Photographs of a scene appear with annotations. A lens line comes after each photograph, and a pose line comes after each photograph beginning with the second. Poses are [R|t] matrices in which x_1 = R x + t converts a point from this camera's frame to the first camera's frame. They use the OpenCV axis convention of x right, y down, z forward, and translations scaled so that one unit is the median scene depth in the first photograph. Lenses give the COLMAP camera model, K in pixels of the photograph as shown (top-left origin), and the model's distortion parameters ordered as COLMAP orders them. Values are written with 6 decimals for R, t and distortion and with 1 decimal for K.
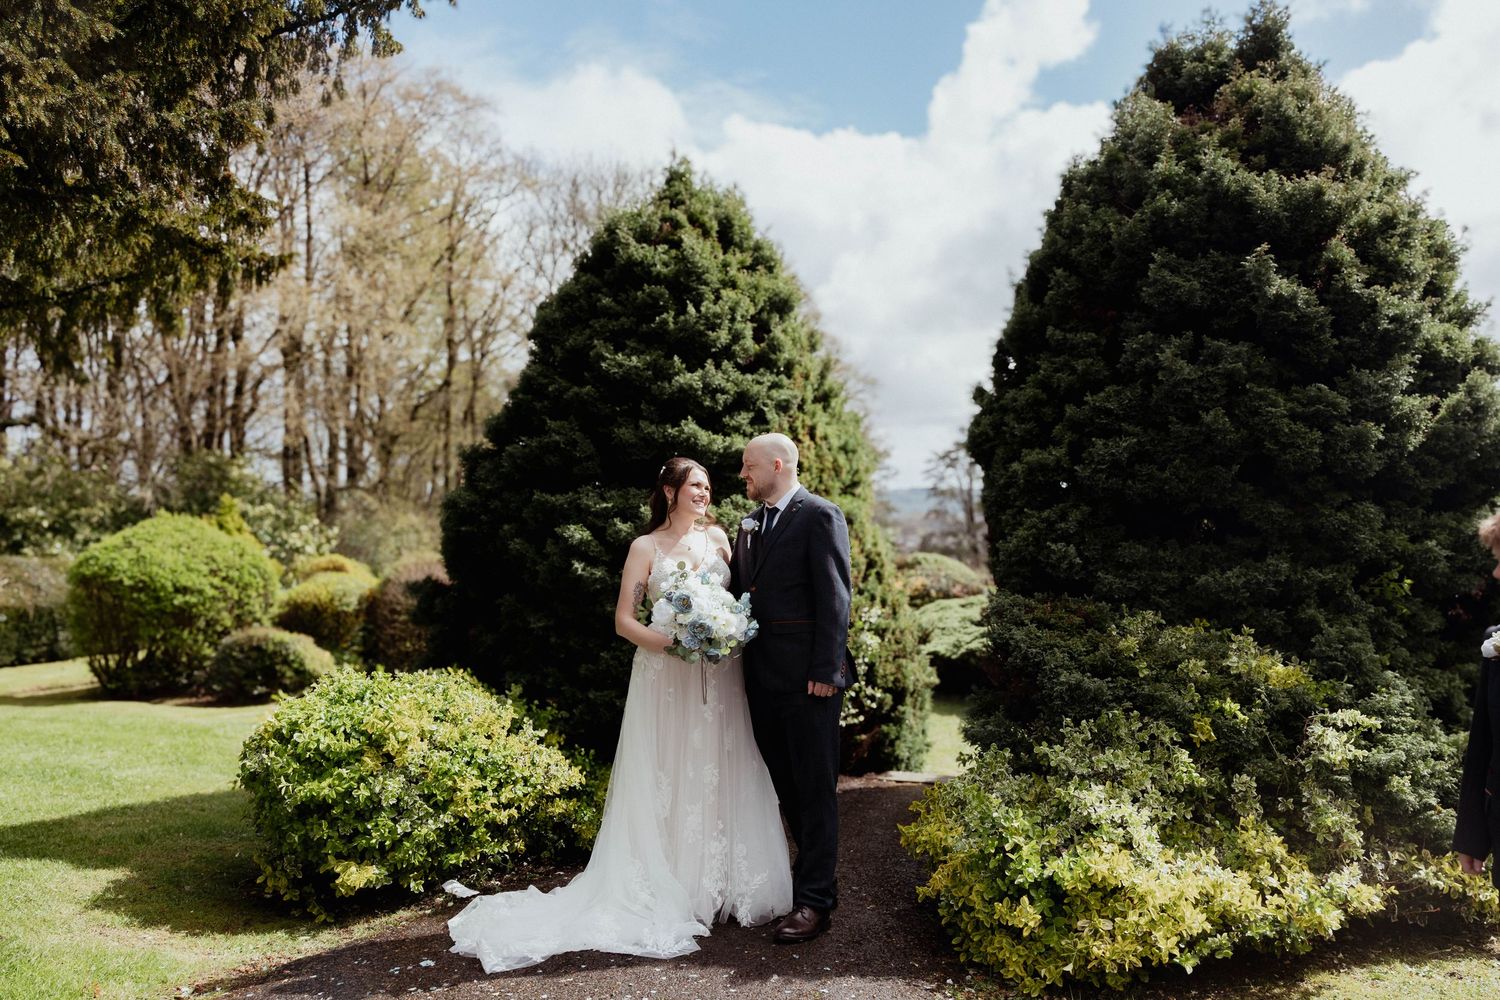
lens RADIAL K [[1170.0, 0, 750.0], [0, 1170.0, 500.0], [0, 0, 1]] dist [0.008946, 0.005836]
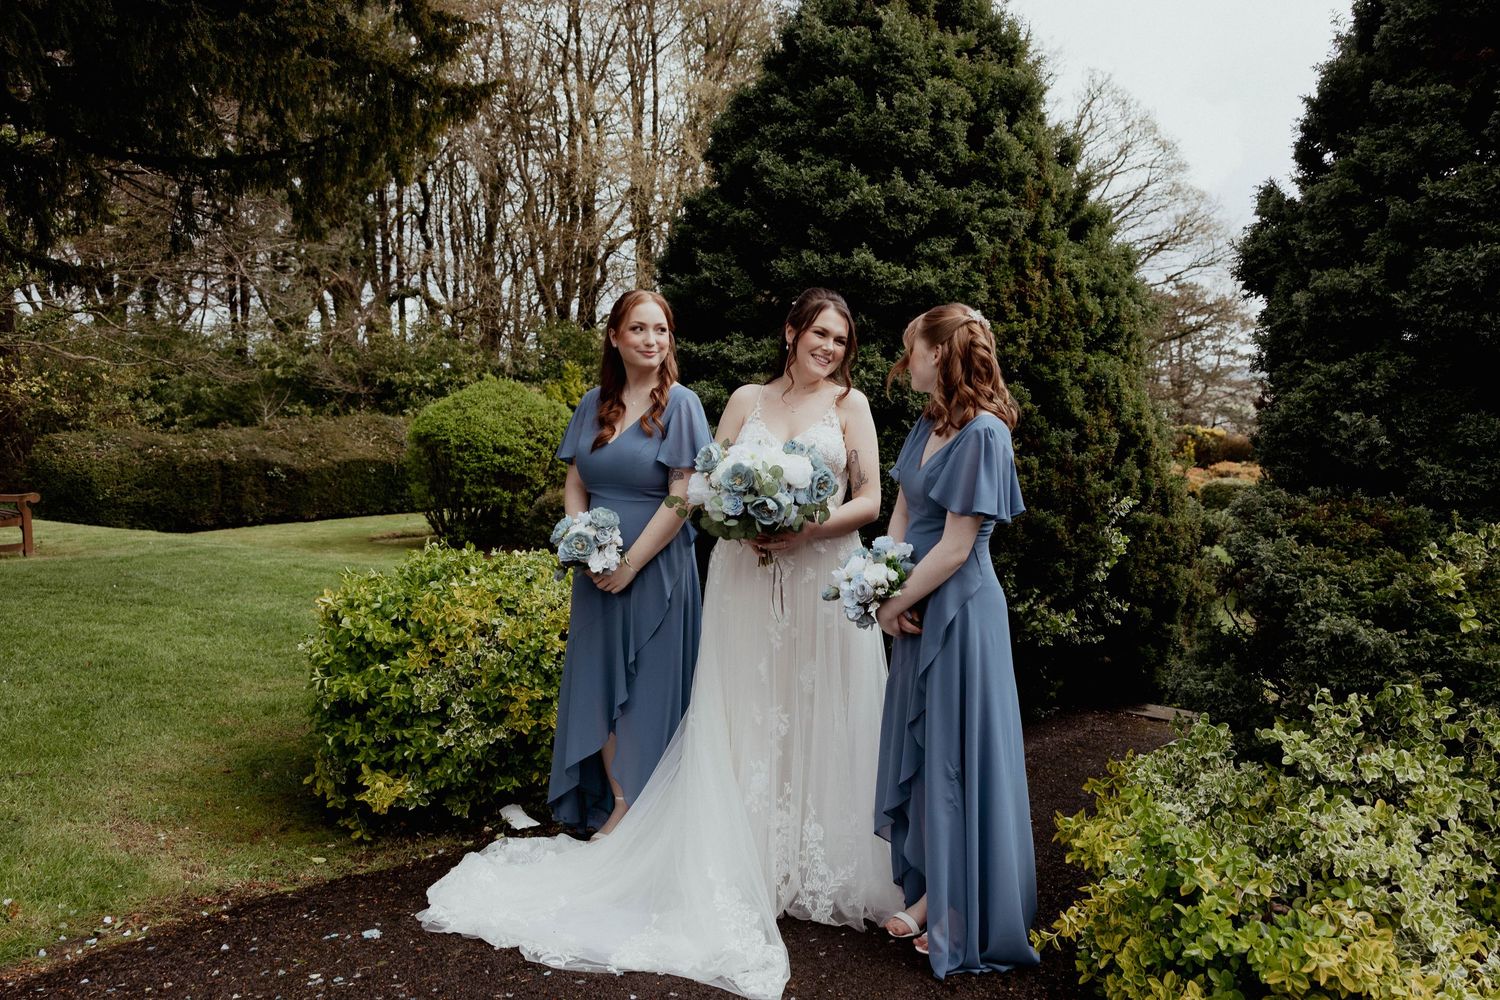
lens RADIAL K [[1170.0, 0, 750.0], [0, 1170.0, 500.0], [0, 0, 1]] dist [0.008946, 0.005836]
pose [[0.956492, 0.042619, -0.288630, 0.105348], [-0.011302, 0.993943, 0.109310, 0.013919], [0.291541, -0.101292, 0.951180, 0.219917]]
